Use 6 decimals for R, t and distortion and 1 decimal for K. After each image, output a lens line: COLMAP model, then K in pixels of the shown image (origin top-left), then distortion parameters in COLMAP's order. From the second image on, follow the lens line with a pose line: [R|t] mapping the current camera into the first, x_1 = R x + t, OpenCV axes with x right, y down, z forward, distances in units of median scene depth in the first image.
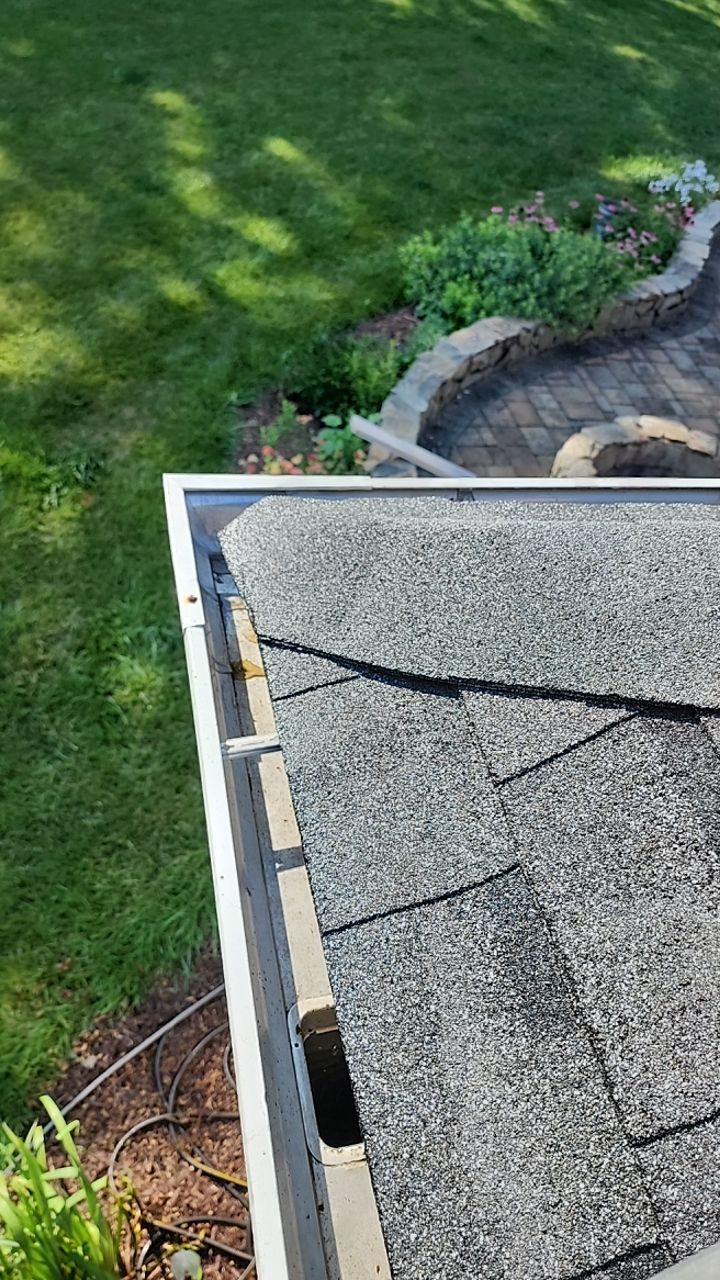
lens RADIAL K [[897.4, 0, 360.0], [0, 897.4, 640.0], [0, 0, 1]] dist [0.018463, -0.049882]
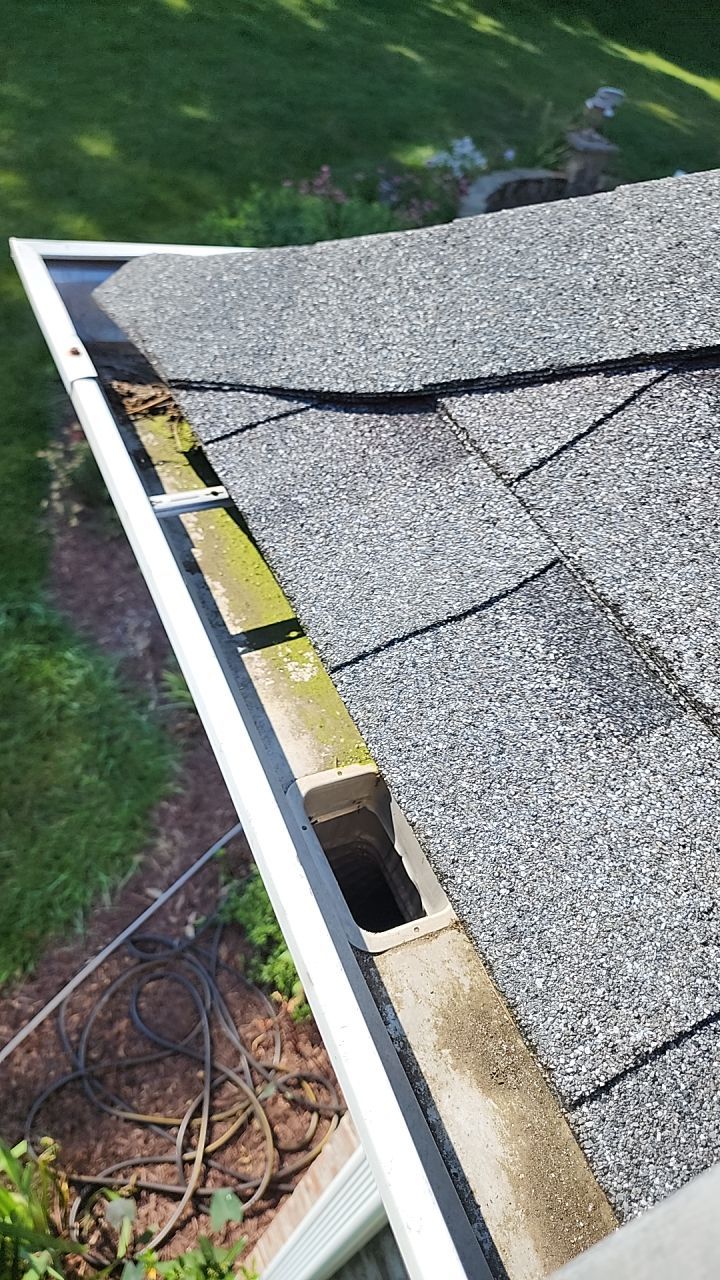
lens RADIAL K [[846.0, 0, 359.7], [0, 846.0, 664.5], [0, 0, 1]] dist [0.023902, -0.050797]
pose [[0.977491, -0.114700, 0.177073, -0.118074], [0.103710, 0.992130, 0.070153, 0.223997], [-0.183726, -0.050210, 0.981694, 0.232130]]
